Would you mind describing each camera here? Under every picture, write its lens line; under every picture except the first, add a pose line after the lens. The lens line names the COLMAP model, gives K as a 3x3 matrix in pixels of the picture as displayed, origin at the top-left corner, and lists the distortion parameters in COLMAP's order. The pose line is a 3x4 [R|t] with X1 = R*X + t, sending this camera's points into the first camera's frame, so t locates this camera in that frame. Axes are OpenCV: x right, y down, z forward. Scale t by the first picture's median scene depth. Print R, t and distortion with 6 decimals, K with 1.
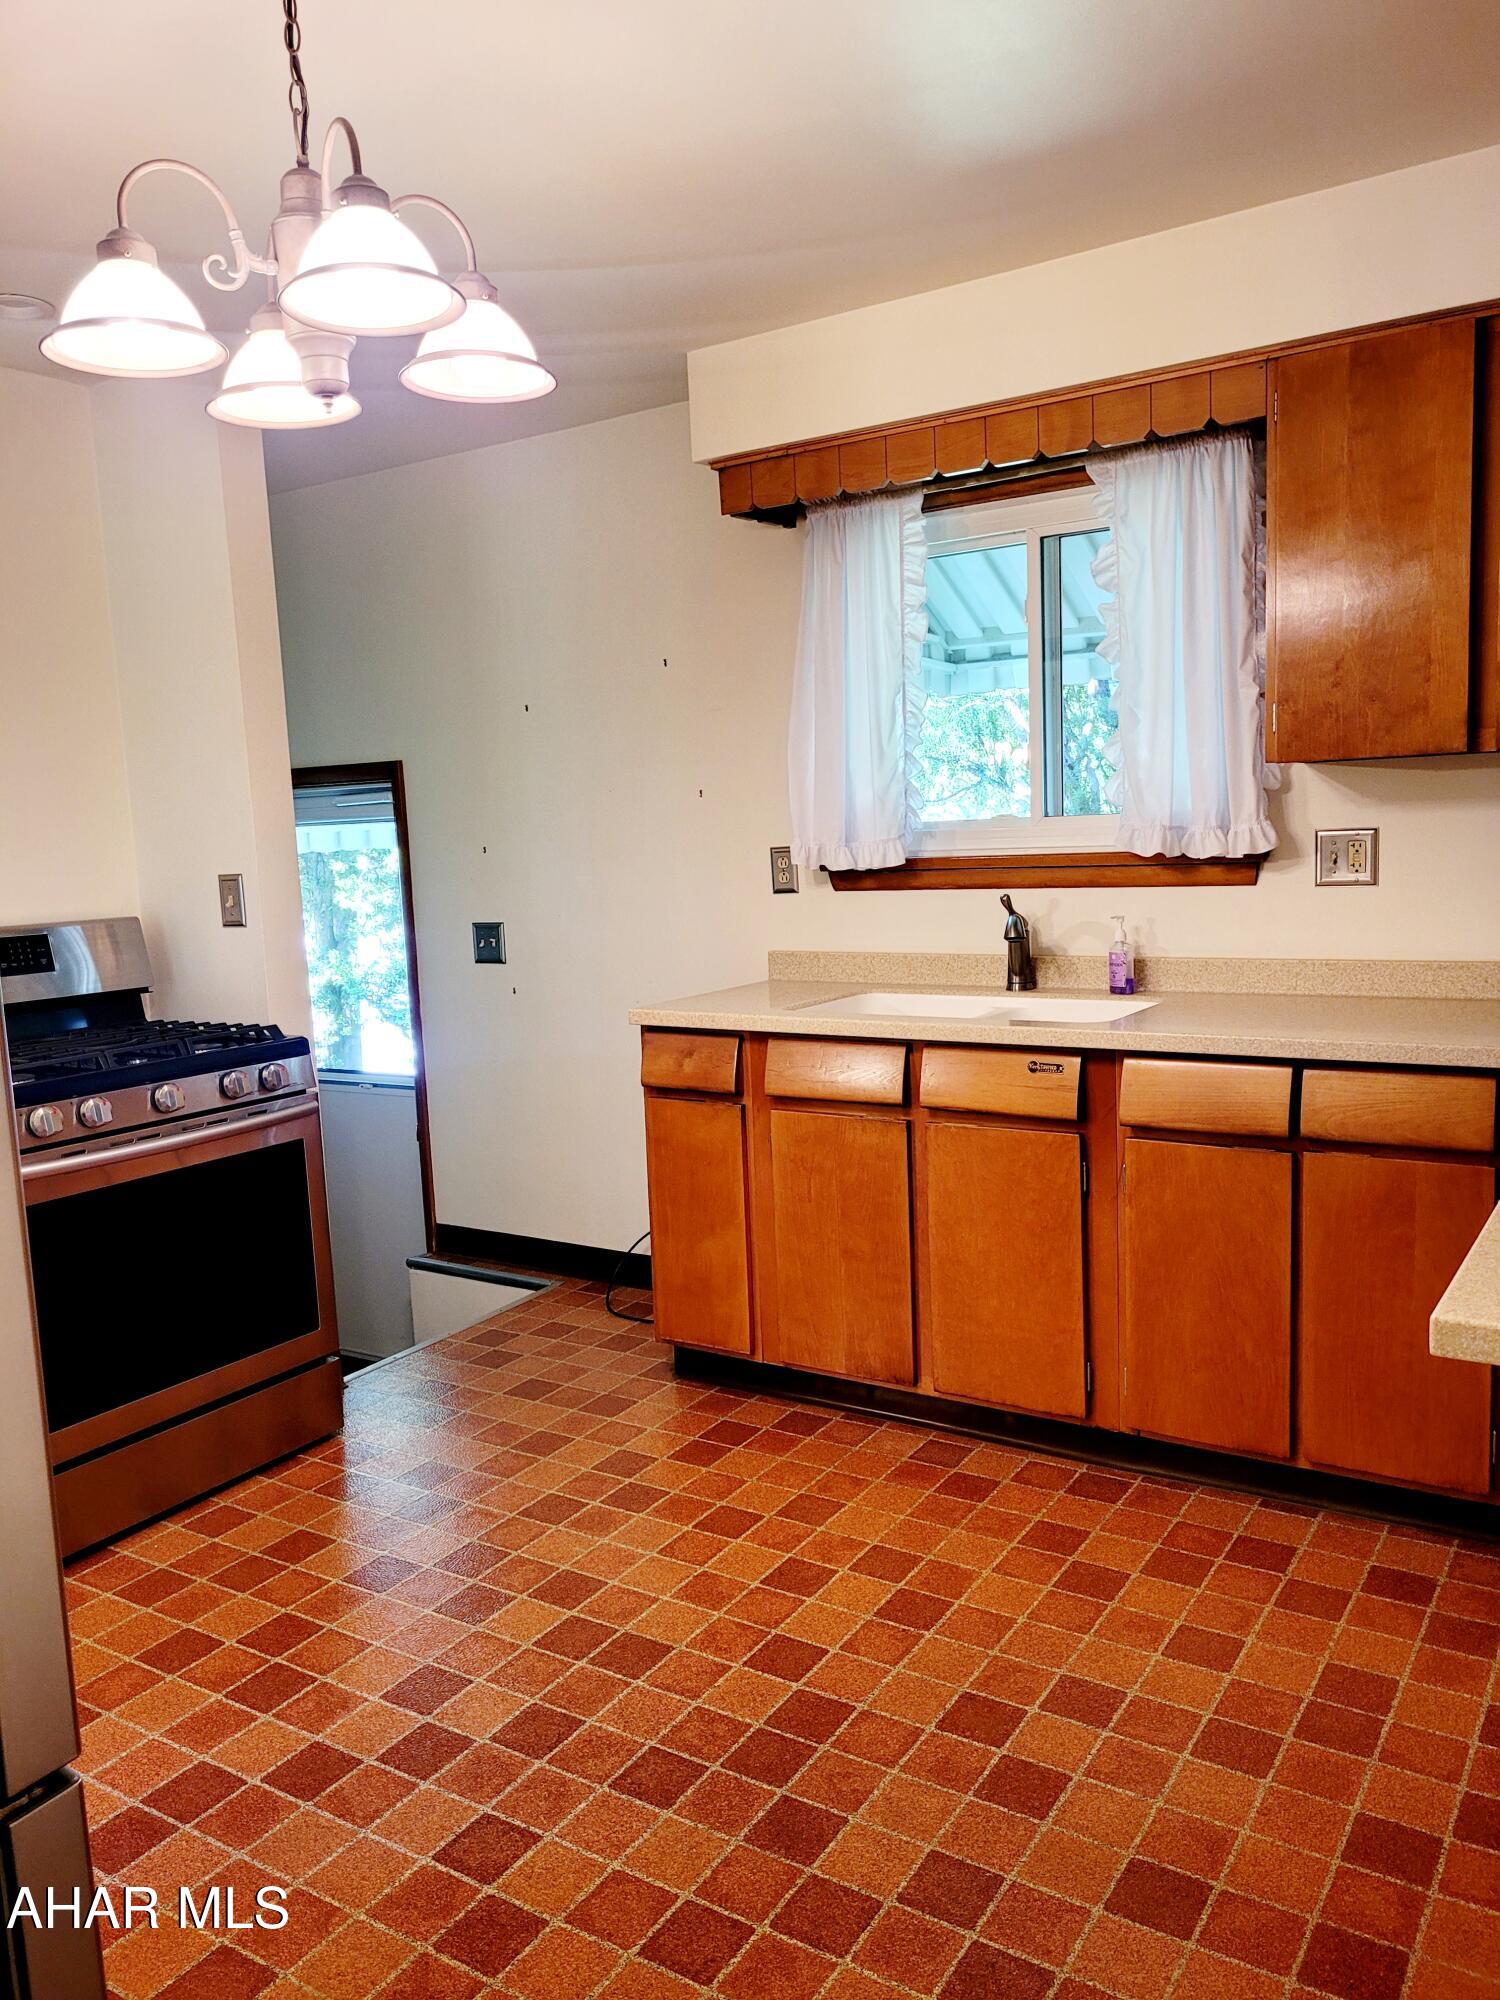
lens RADIAL K [[1508.3, 0, 756.7], [0, 1508.3, 1002.4], [0, 0, 1]] dist [0.042719, -0.034907]
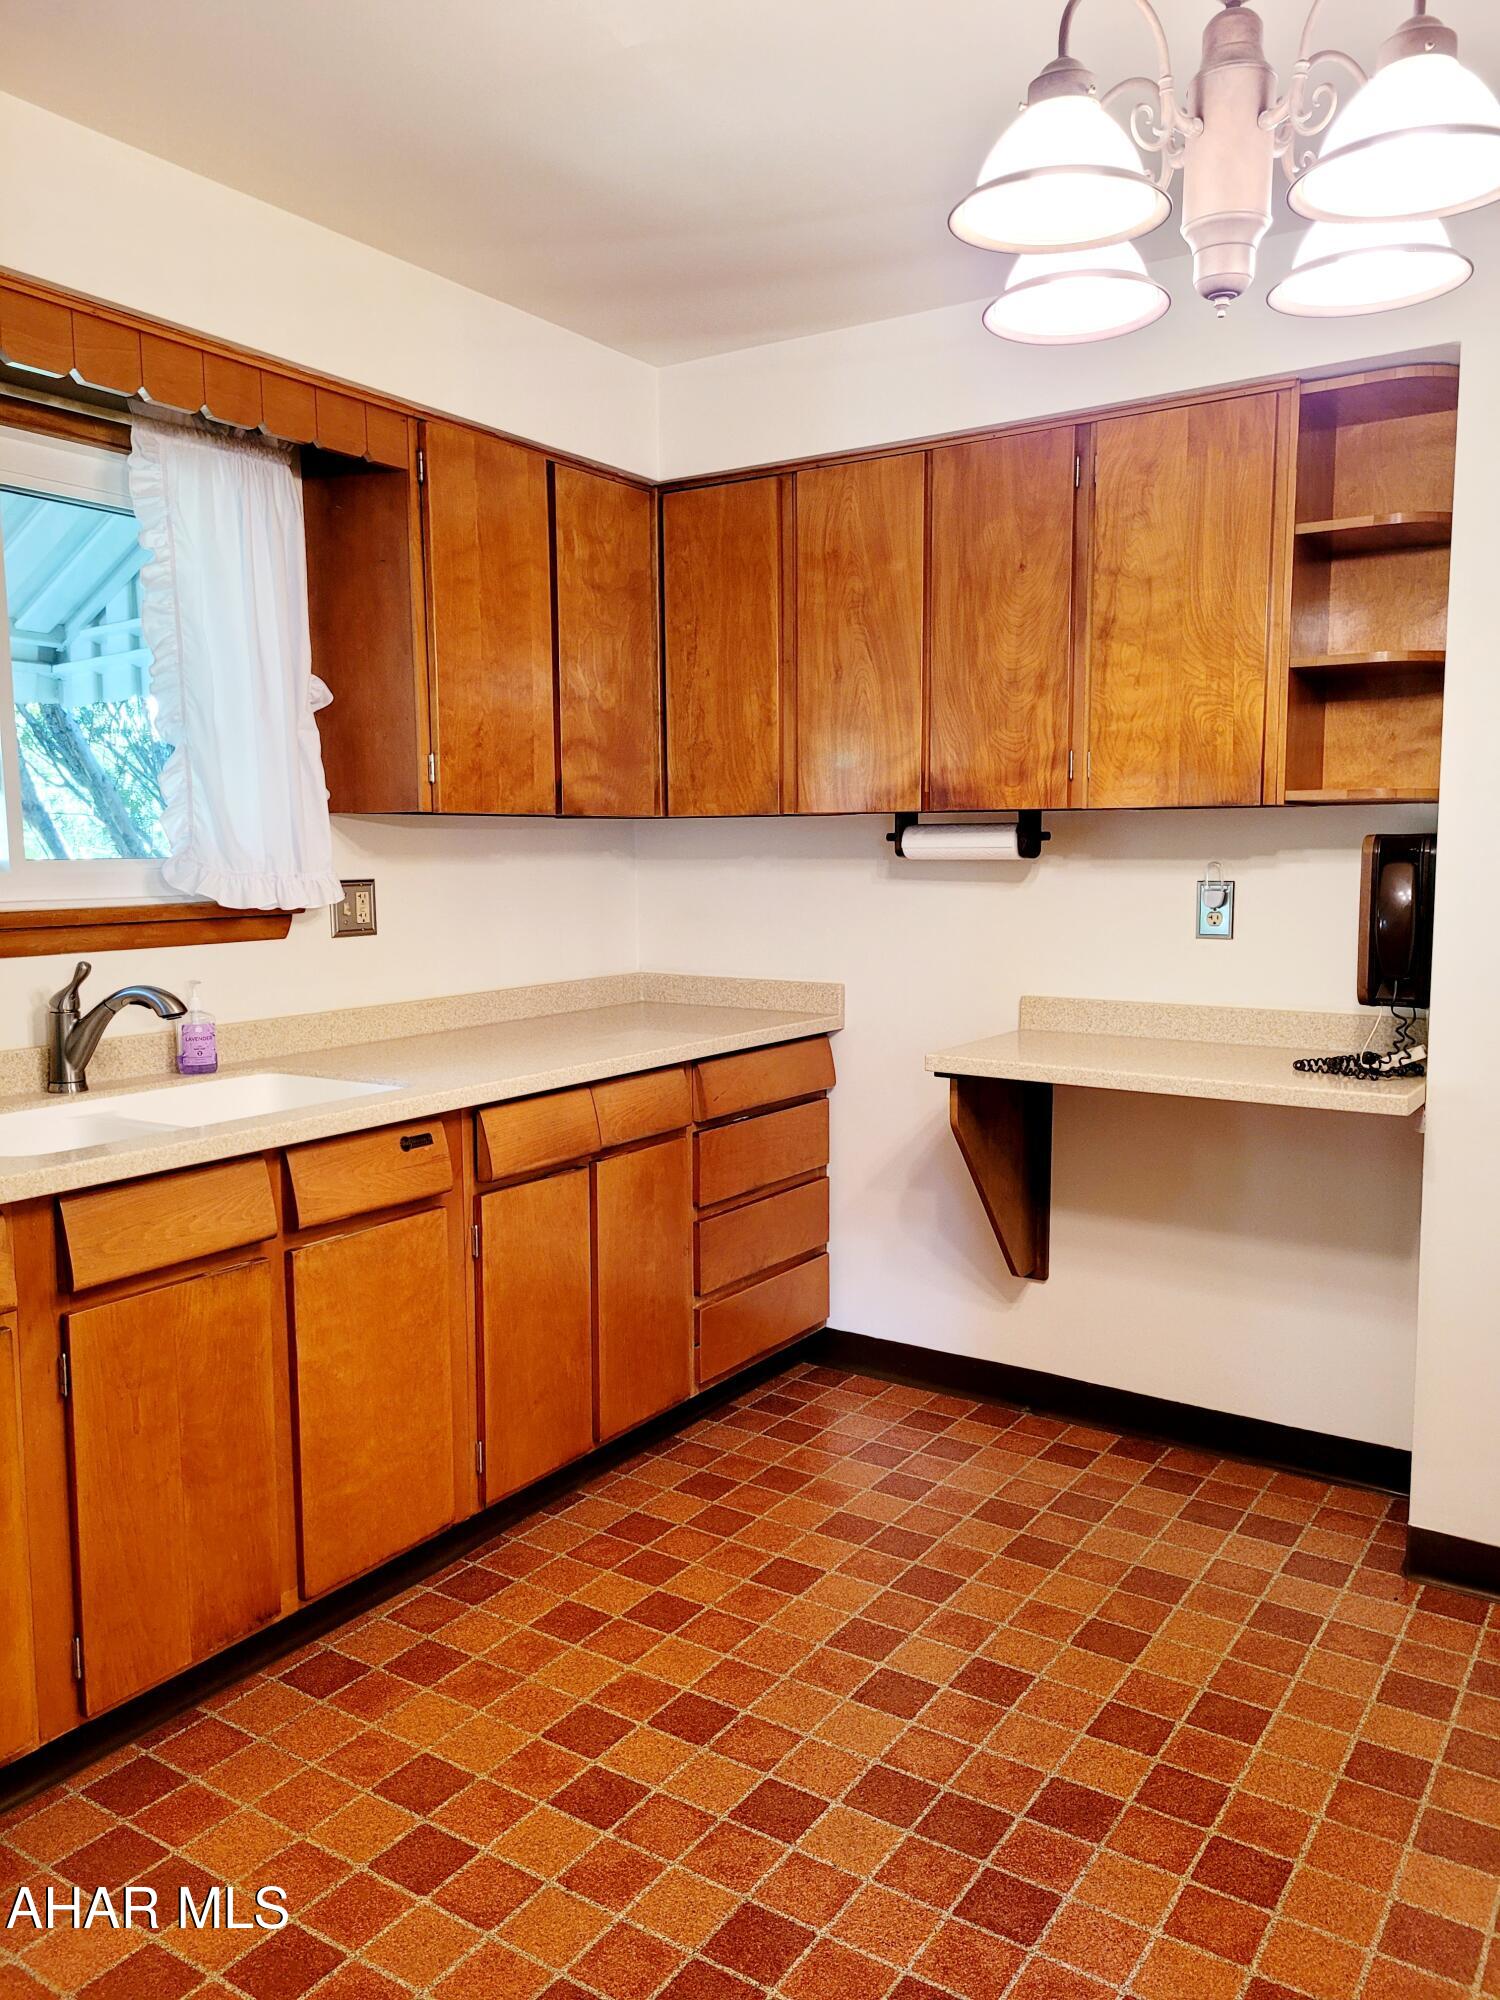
lens RADIAL K [[1508.3, 0, 756.4], [0, 1508.3, 1001.7], [0, 0, 1]] dist [0.042719, -0.034907]
pose [[0.006221, -0.063472, 0.997964, -0.732037], [0.126199, 0.990054, 0.062182, -0.072453], [-0.991985, 0.125555, 0.014170, 0.843284]]
